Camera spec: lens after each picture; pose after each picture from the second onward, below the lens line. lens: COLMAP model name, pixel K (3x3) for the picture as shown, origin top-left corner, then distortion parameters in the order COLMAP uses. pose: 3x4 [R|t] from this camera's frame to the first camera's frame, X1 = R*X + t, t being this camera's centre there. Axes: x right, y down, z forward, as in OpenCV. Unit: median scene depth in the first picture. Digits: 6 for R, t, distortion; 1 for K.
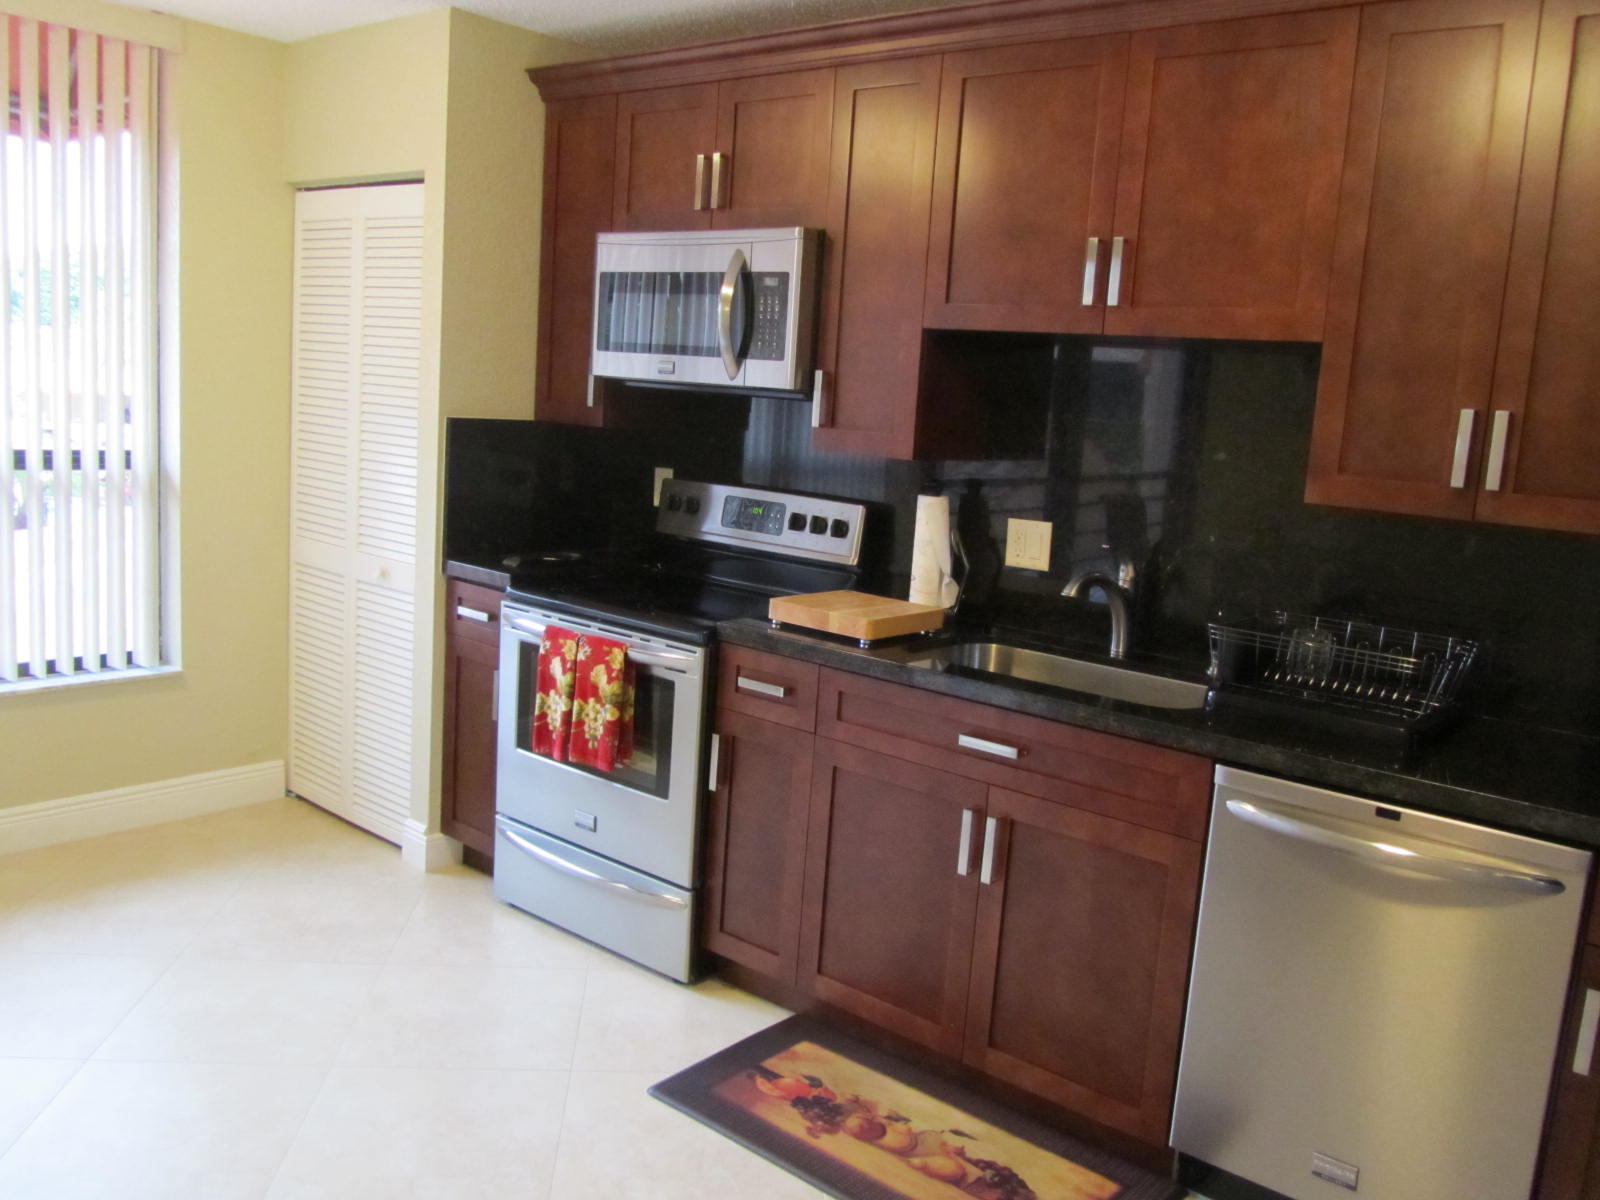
lens RADIAL K [[1349.9, 0, 800.0], [0, 1349.9, 600.0], [0, 0, 1]] dist [-0.012124, -0.011330]
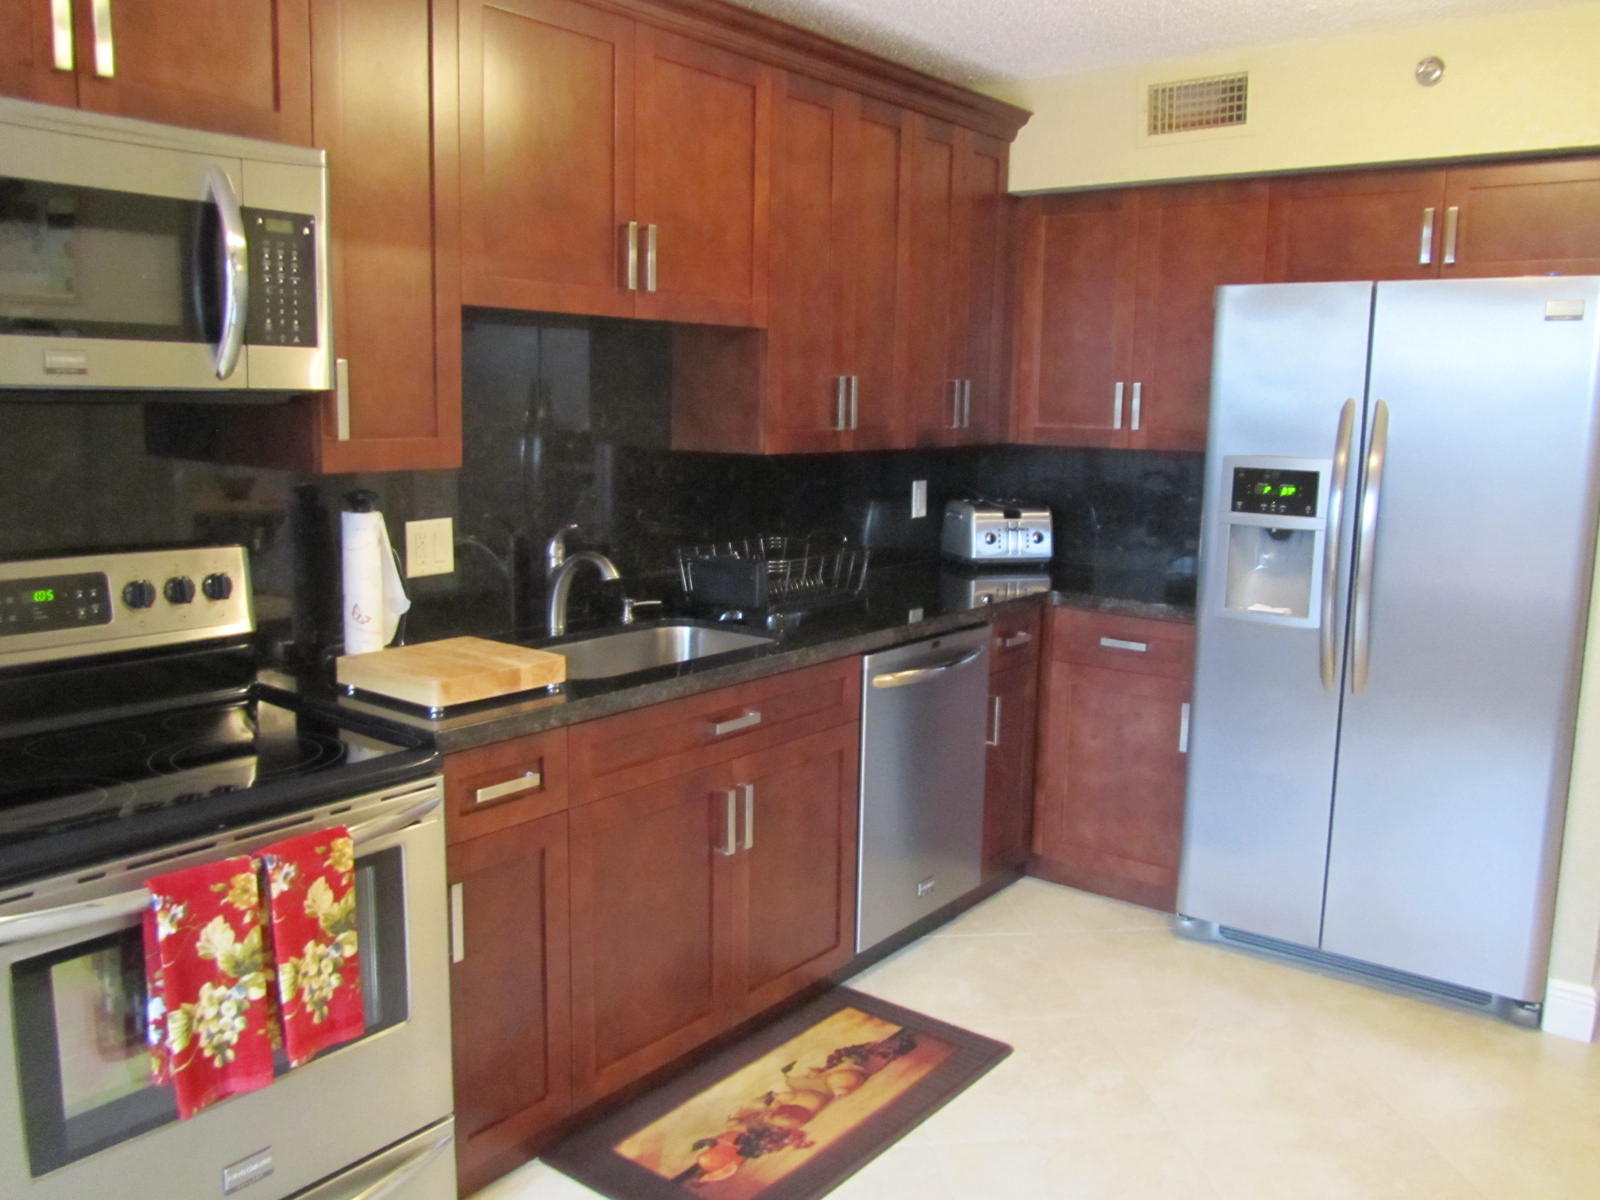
lens RADIAL K [[1322.9, 0, 799.4], [0, 1322.9, 610.2], [0, 0, 1]] dist [-0.004925, -0.000548]
pose [[-0.032621, -0.231371, 0.972319, -0.726708], [0.137441, 0.962556, 0.233658, -0.180855], [-0.989973, 0.141258, 0.000400, 0.818605]]
